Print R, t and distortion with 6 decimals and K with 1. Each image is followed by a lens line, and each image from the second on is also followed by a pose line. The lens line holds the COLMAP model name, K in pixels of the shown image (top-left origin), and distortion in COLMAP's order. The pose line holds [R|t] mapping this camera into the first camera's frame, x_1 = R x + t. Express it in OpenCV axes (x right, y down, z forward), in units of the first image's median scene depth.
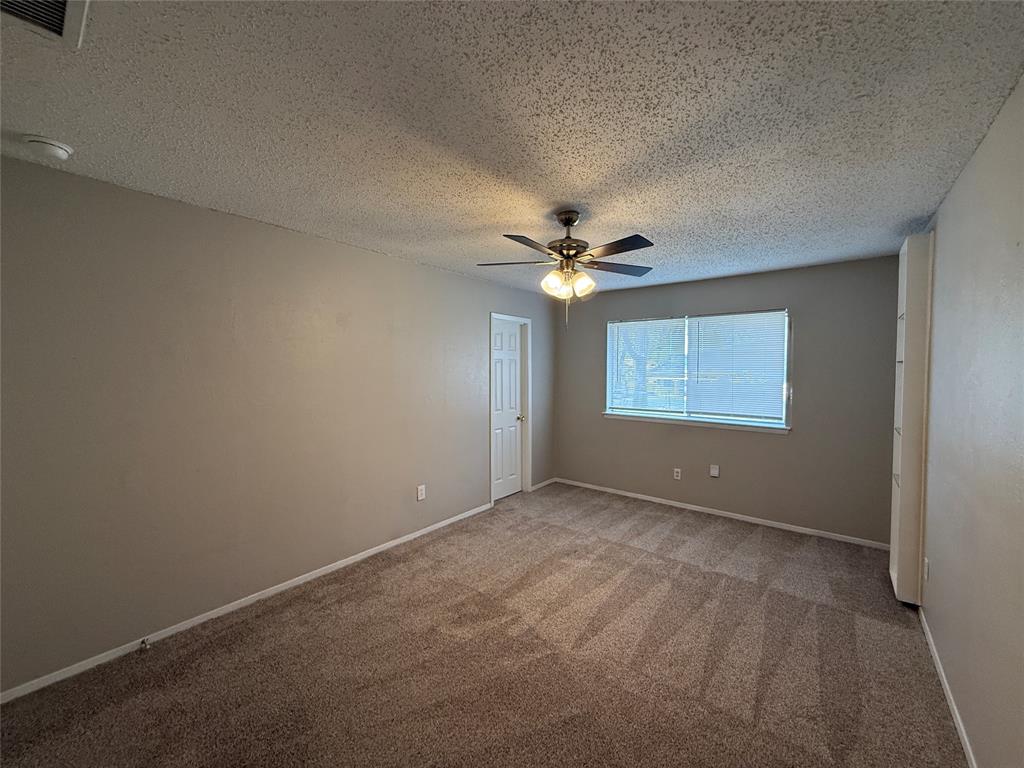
lens RADIAL K [[407.7, 0, 509.8], [0, 407.7, 381.8], [0, 0, 1]] dist [-0.002052, 0.000186]
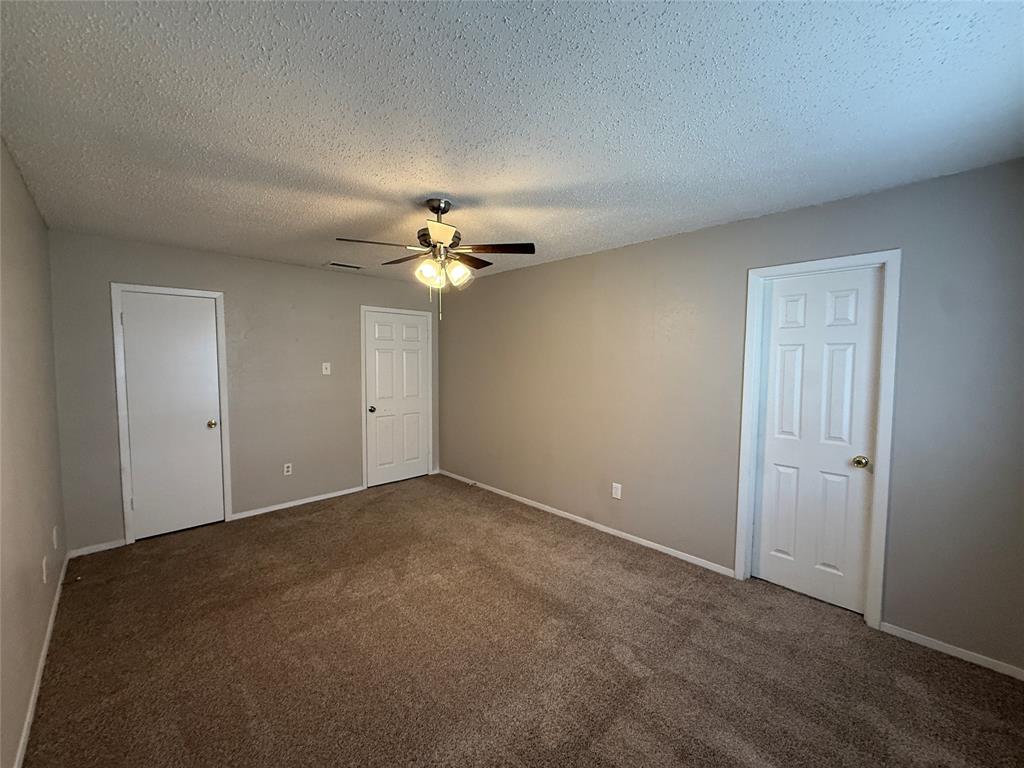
lens RADIAL K [[407.7, 0, 512.1], [0, 407.7, 379.4], [0, 0, 1]] dist [-0.002052, 0.000186]
pose [[-0.126264, 0.044088, -0.991016, 0.727472], [-0.041573, 0.997899, 0.049691, -0.023002], [0.991125, 0.047474, -0.124166, 0.852639]]
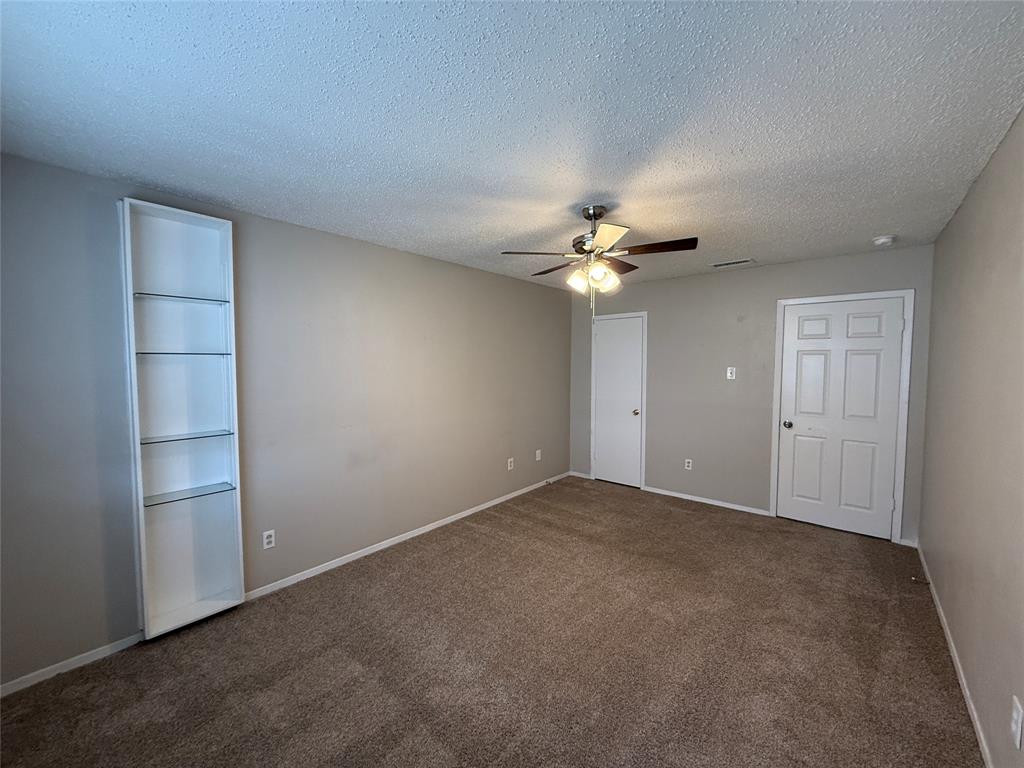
lens RADIAL K [[407.7, 0, 516.0], [0, 407.7, 388.7], [0, 0, 1]] dist [-0.002052, 0.000186]
pose [[-0.999419, -0.003728, 0.033865, 0.193423], [-0.000115, 0.994361, 0.106050, -0.051295], [-0.034069, 0.105984, -0.993784, 1.315012]]
